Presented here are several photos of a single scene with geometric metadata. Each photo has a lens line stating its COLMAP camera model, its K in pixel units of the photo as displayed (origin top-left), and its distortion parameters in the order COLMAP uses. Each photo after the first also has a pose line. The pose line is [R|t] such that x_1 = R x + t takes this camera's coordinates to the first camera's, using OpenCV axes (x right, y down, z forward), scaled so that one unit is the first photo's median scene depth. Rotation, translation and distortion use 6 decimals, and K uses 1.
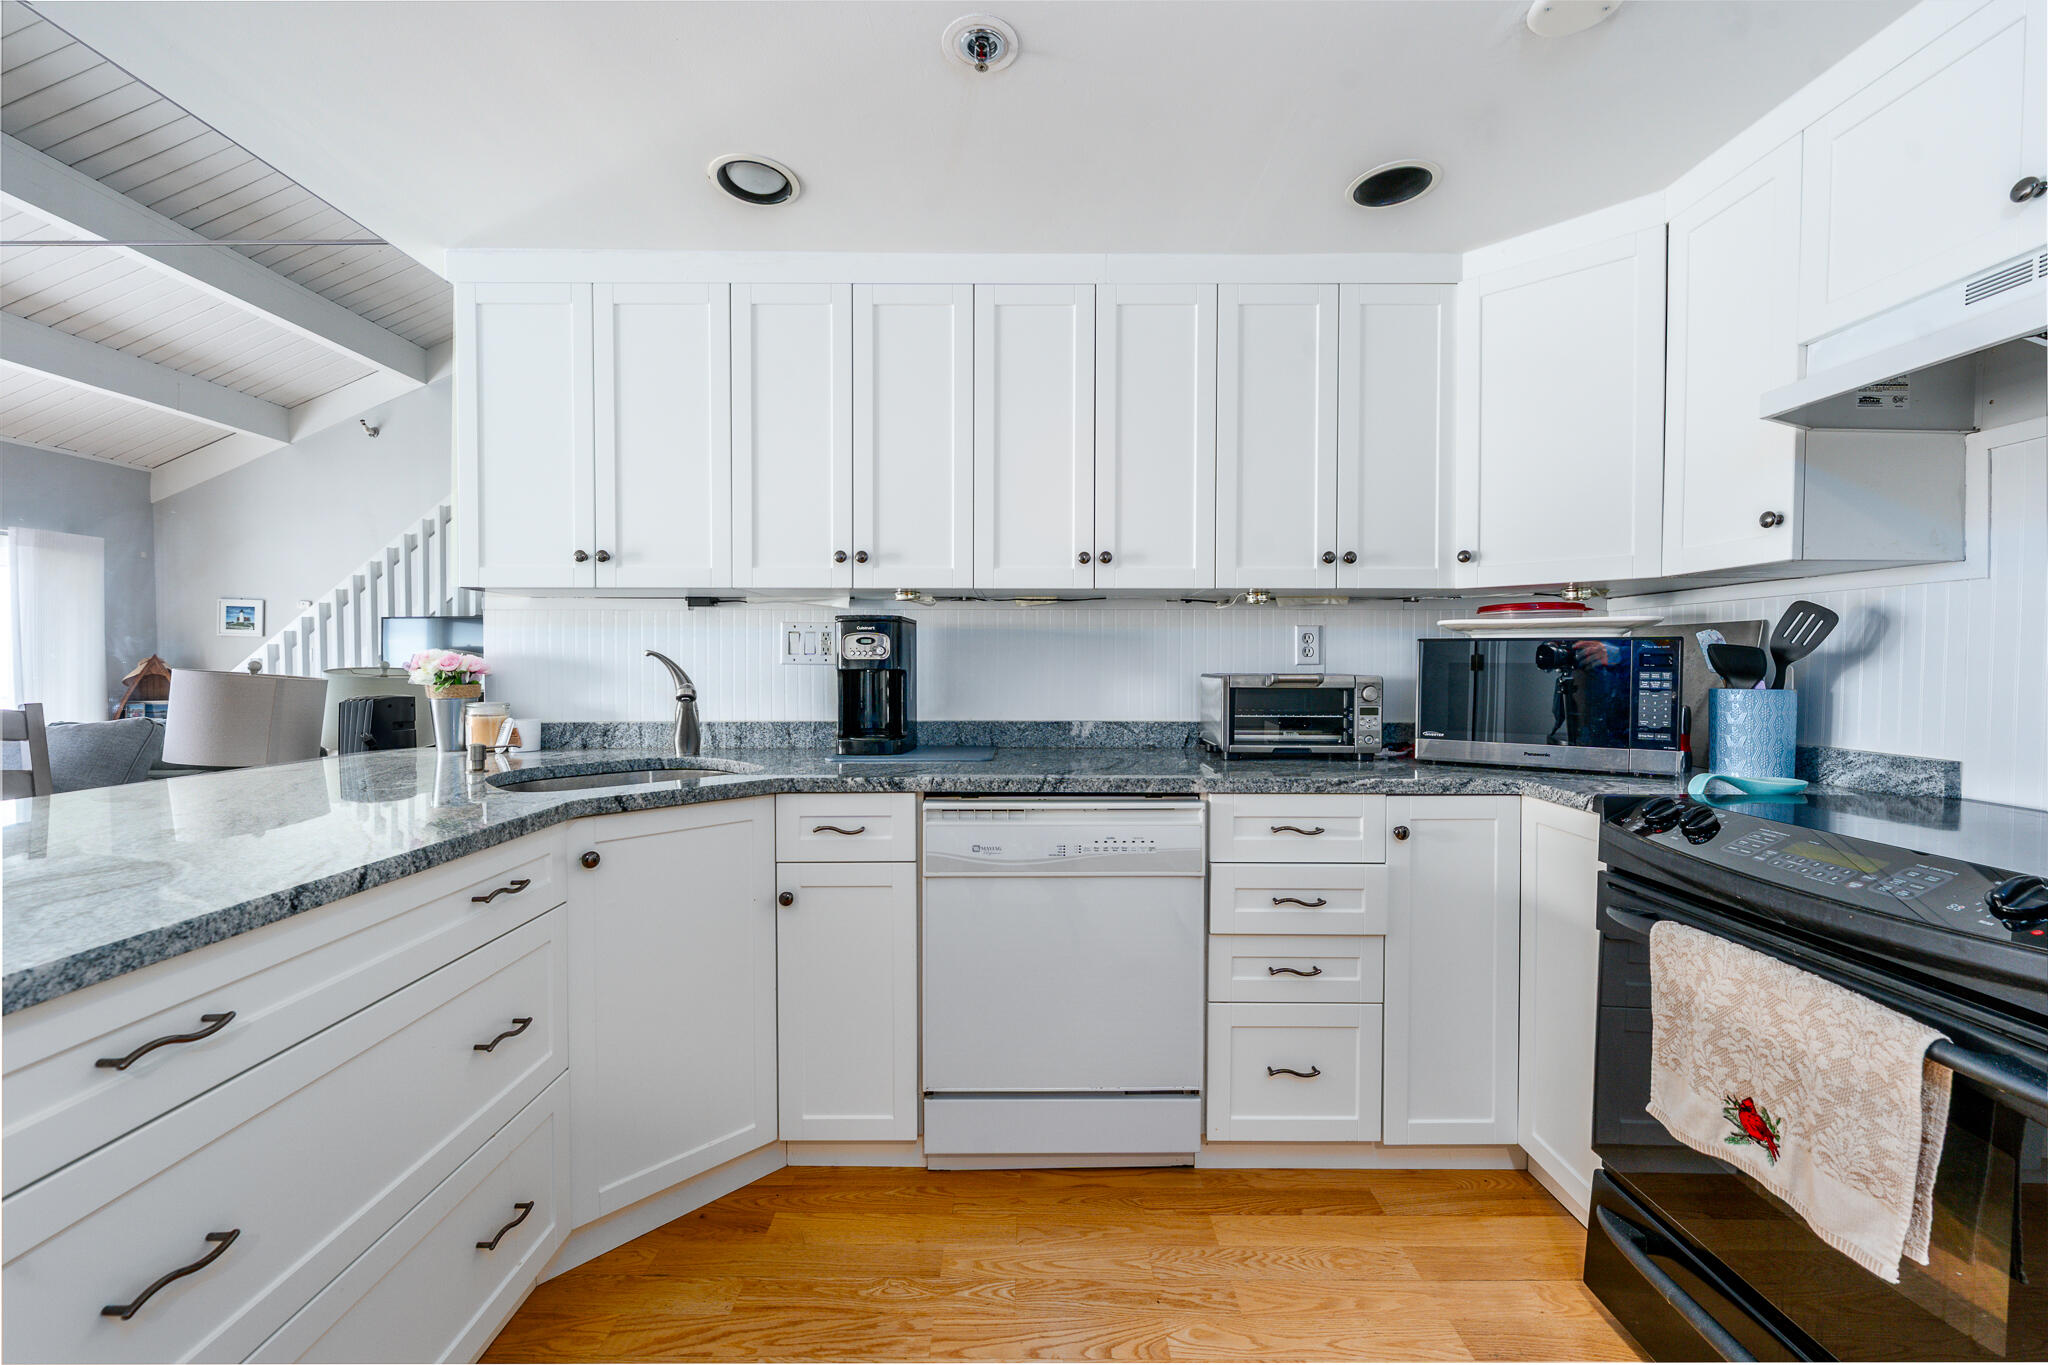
lens RADIAL K [[841.9, 0, 1017.1], [0, 841.9, 674.4], [0, 0, 1]] dist [-0.004206, -0.000541]
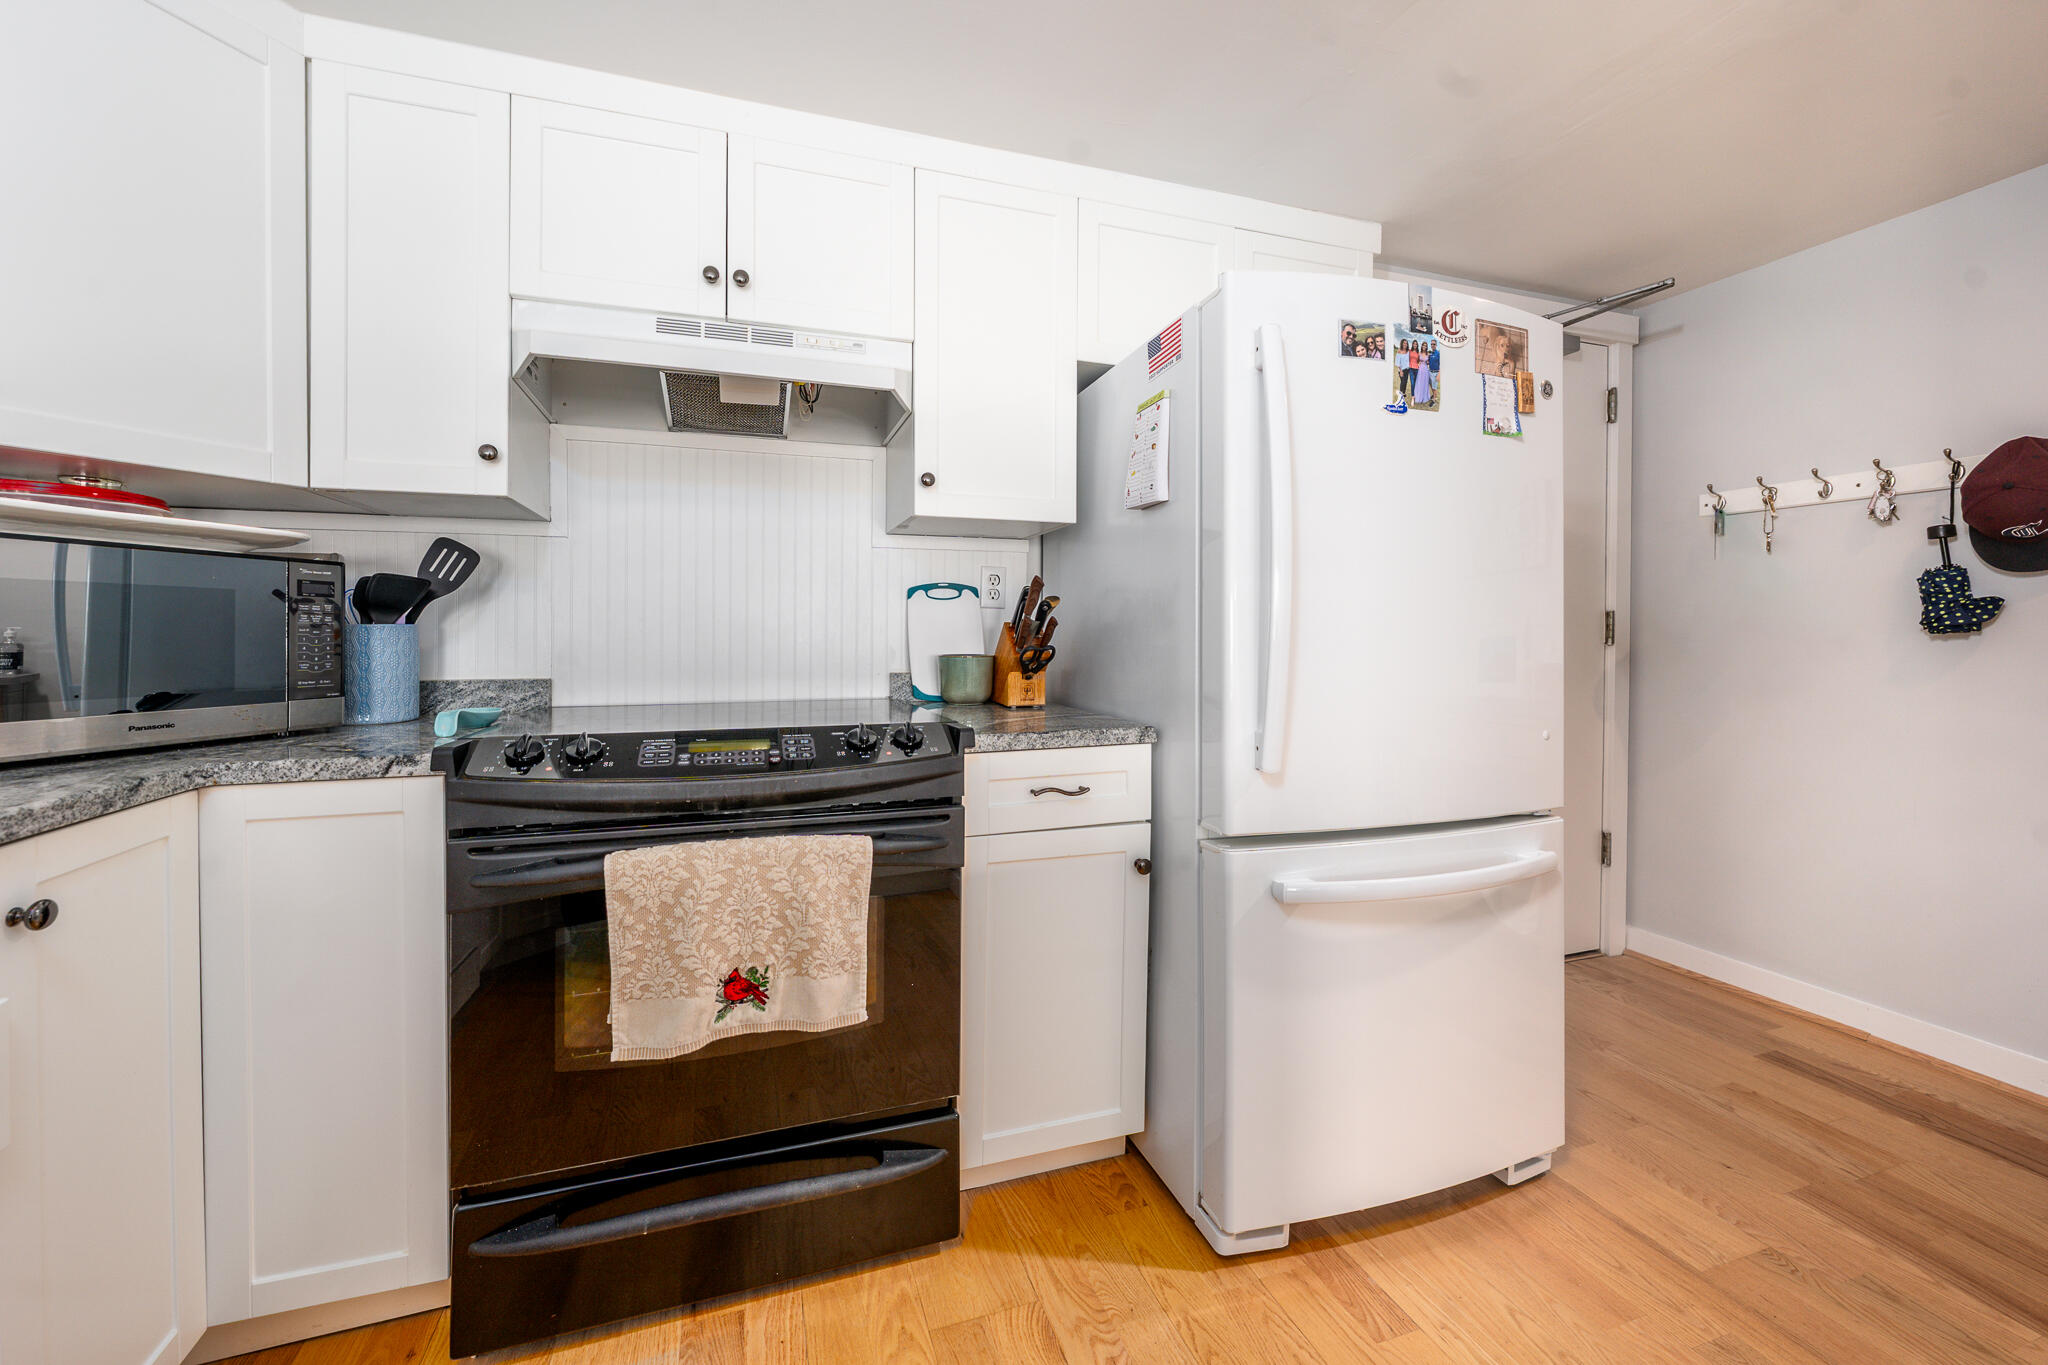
lens RADIAL K [[731.2, 0, 961.4], [0, 731.2, 636.5], [0, 0, 1]] dist [0.000222, 0.000277]
pose [[-0.284006, -0.007333, 0.958794, -0.111971], [0.012069, 0.999864, 0.011222, 0.033245], [-0.958746, 0.014759, -0.283879, 0.683780]]
